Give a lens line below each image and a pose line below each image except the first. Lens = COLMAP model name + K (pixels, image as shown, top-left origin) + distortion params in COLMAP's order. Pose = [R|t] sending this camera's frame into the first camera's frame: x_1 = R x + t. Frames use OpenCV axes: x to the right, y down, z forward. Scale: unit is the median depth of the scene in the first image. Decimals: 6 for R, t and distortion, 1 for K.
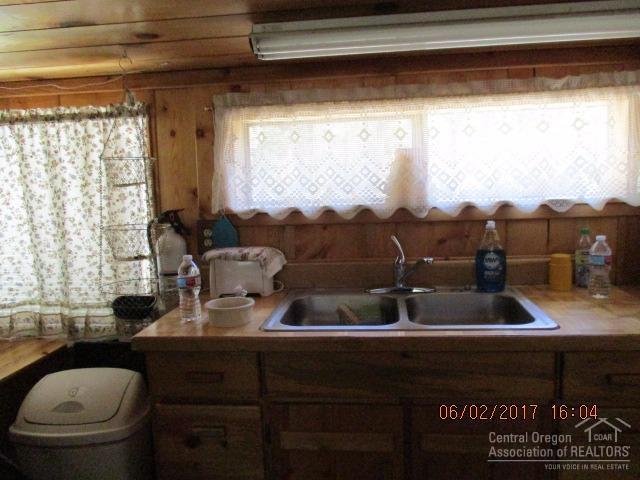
lens RADIAL K [[535.7, 0, 321.4], [0, 535.7, 239.2], [0, 0, 1]] dist [-0.025019, -0.004342]
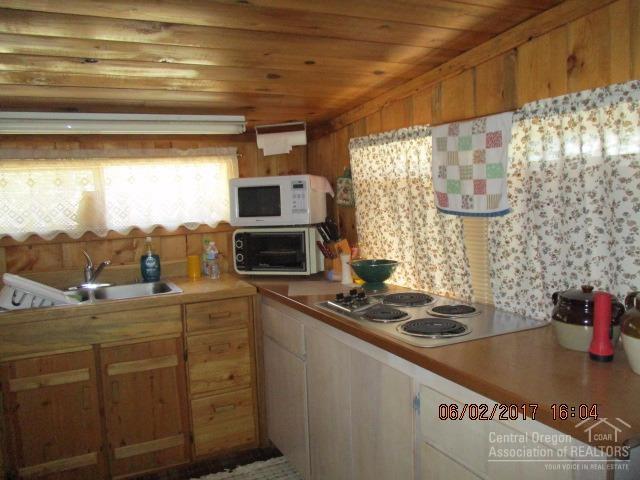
lens RADIAL K [[535.7, 0, 318.6], [0, 535.7, 239.6], [0, 0, 1]] dist [-0.025019, -0.004342]
pose [[0.857264, -0.043679, 0.513021, -0.063895], [0.069250, 0.997123, -0.030822, 0.056046], [-0.510199, 0.061949, 0.857822, -0.608643]]
